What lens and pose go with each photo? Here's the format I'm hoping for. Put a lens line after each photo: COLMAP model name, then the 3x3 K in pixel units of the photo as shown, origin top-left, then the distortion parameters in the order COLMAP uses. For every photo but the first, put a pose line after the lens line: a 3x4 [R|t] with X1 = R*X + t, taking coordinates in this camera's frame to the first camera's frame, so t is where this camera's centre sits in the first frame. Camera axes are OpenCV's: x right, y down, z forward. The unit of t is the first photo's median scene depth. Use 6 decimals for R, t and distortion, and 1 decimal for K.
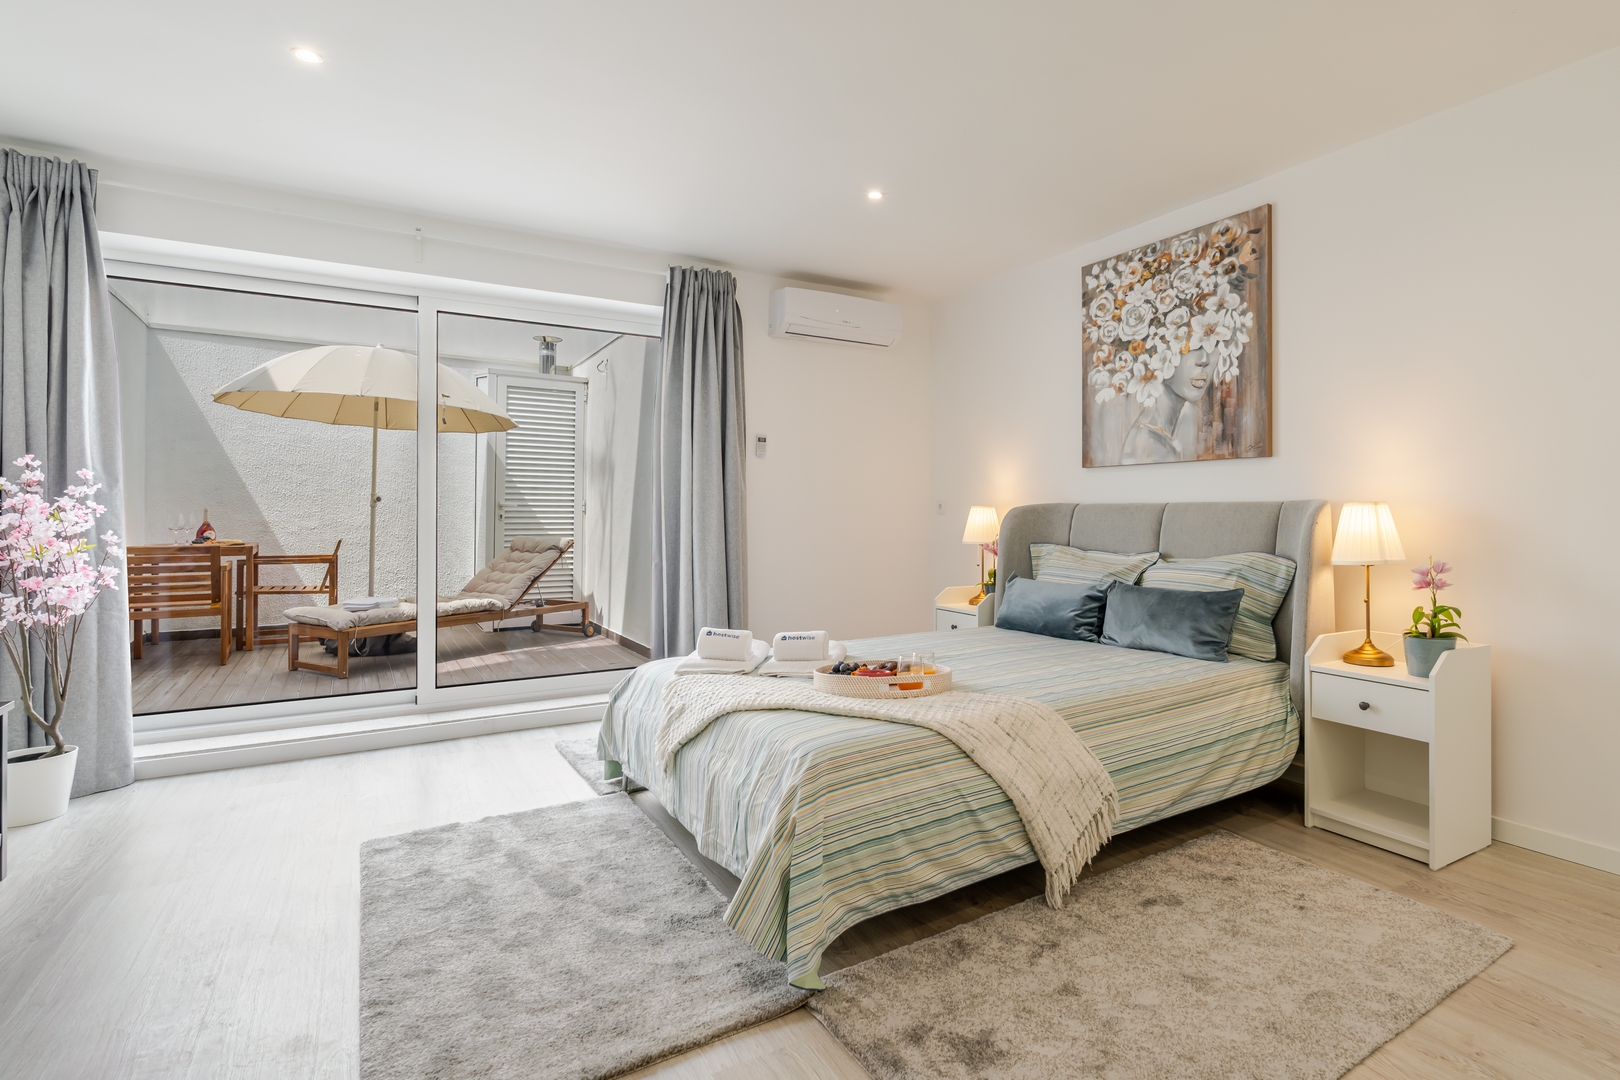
lens RADIAL K [[817.5, 0, 892.9], [0, 817.5, 509.1], [0, 0, 1]] dist [-0.005471, 0.001482]
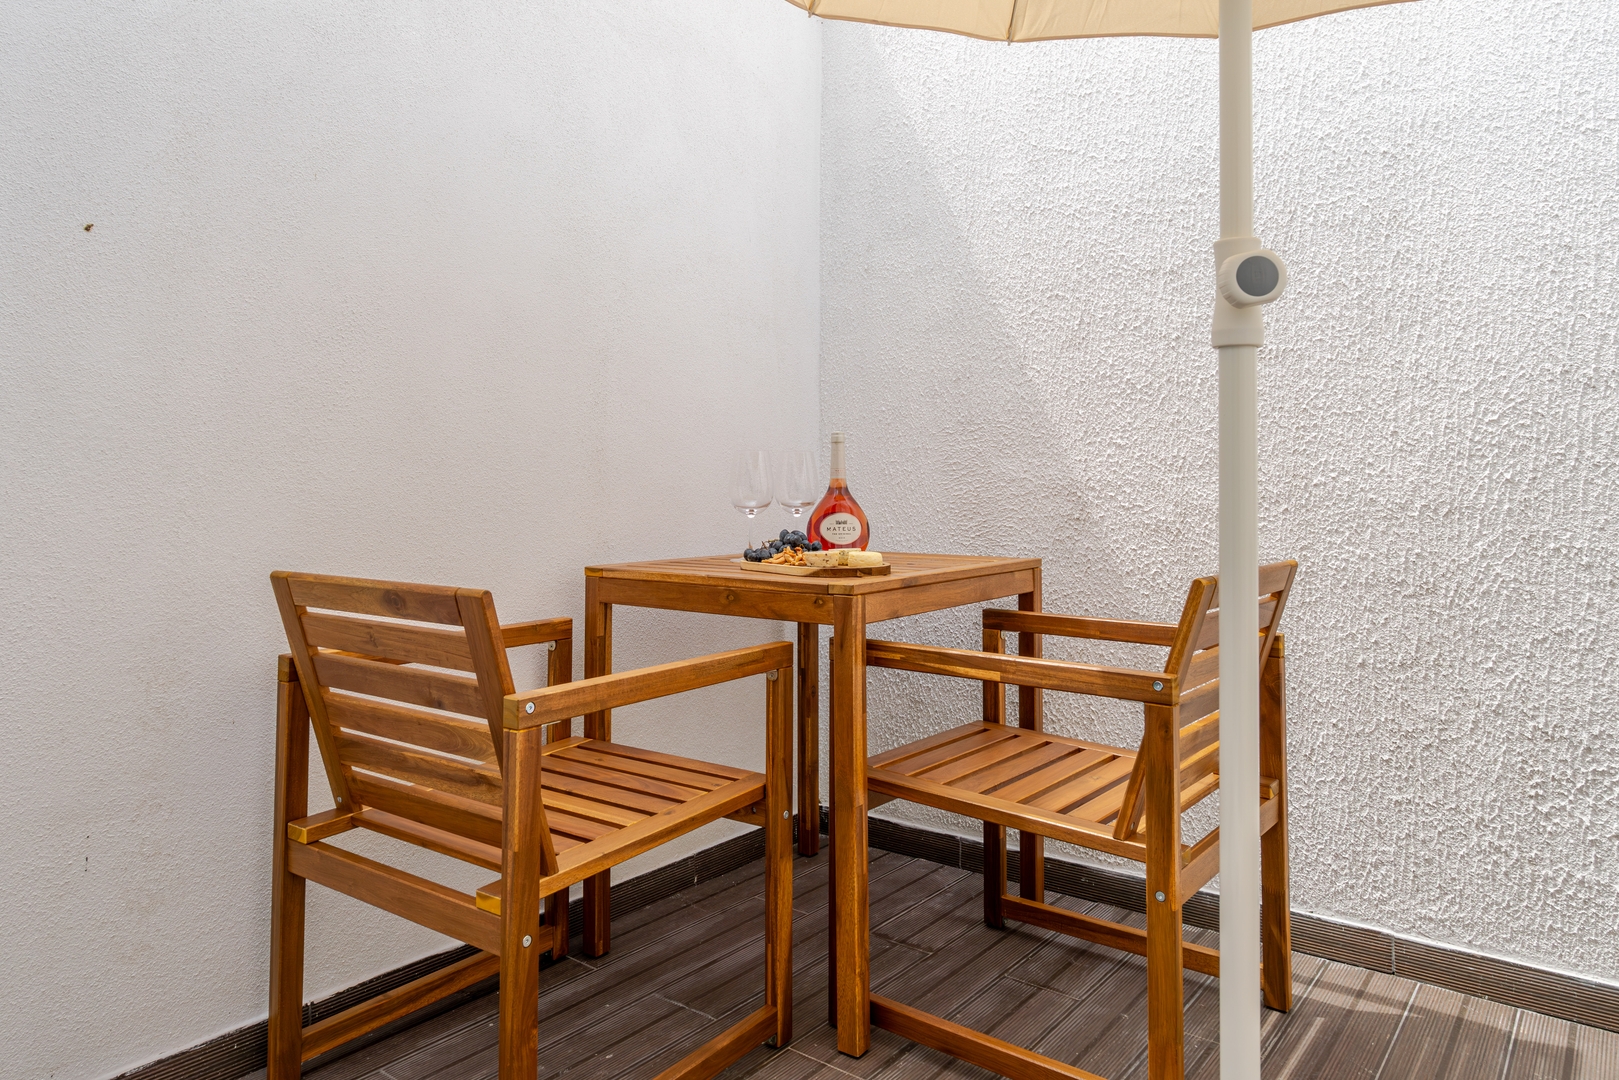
lens RADIAL K [[1103.6, 0, 766.0], [0, 1103.6, 436.1], [0, 0, 1]] dist [0.000762, 0.001752]
pose [[0.318430, -0.045735, -0.946843, -0.449026], [0.002257, 0.998869, -0.047489, 0.016434], [0.947944, 0.012985, 0.318173, 0.785895]]
